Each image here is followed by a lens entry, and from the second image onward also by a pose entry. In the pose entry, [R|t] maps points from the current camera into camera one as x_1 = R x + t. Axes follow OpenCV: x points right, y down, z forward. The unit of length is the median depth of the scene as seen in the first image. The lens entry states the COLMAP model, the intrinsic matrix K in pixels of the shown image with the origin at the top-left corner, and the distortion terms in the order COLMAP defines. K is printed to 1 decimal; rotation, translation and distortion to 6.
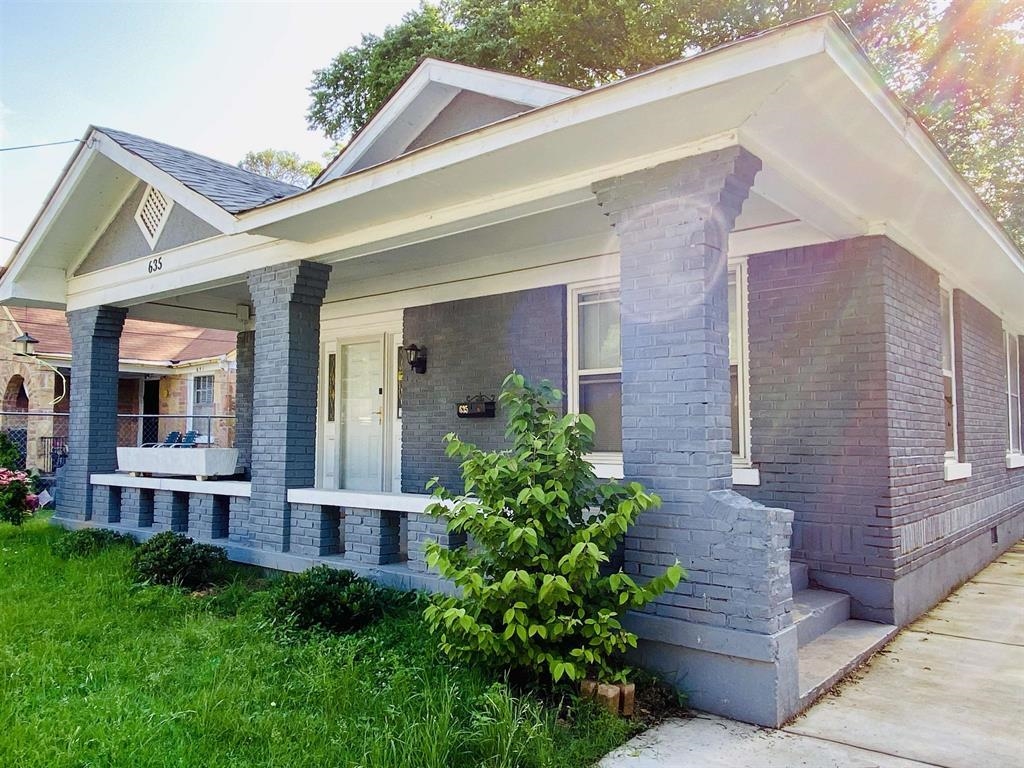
lens RADIAL K [[739.7, 0, 512.0], [0, 739.7, 384.0], [0, 0, 1]] dist [0.069655, -0.124940]
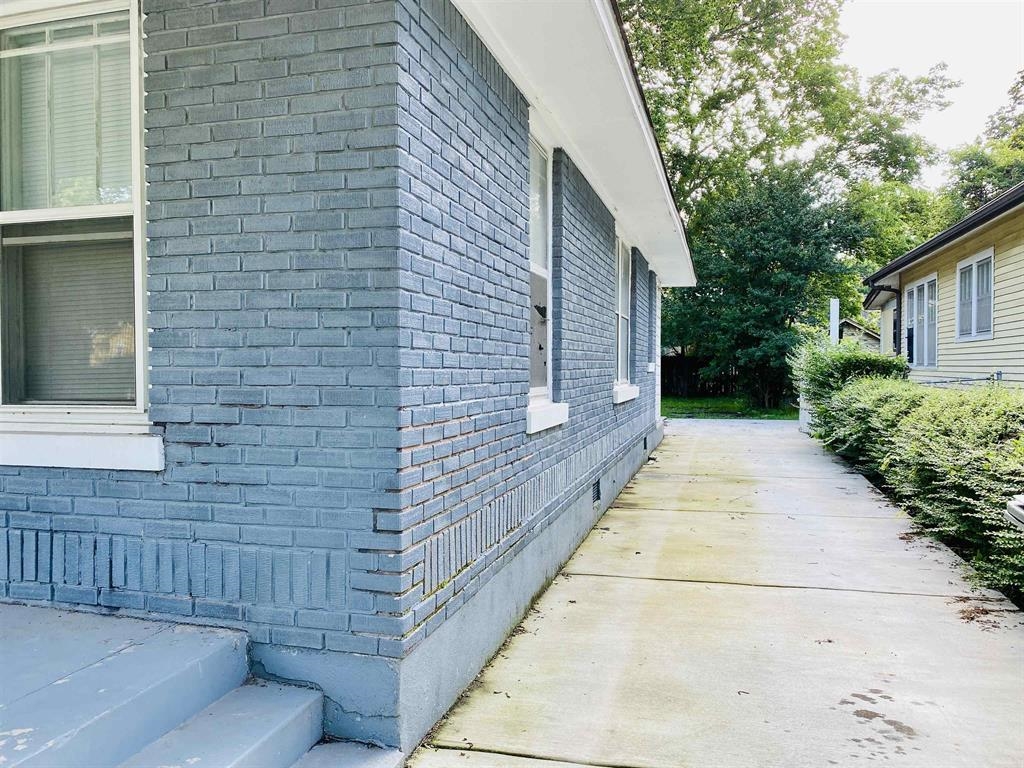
lens RADIAL K [[814.2, 0, 510.0], [0, 814.2, 379.0], [0, 0, 1]] dist [0.000179, -0.001321]
pose [[0.898646, -0.011379, 0.438527, 0.304918], [-0.026711, 0.996389, 0.080591, 0.030837], [-0.437861, -0.084136, 0.895097, 0.449187]]
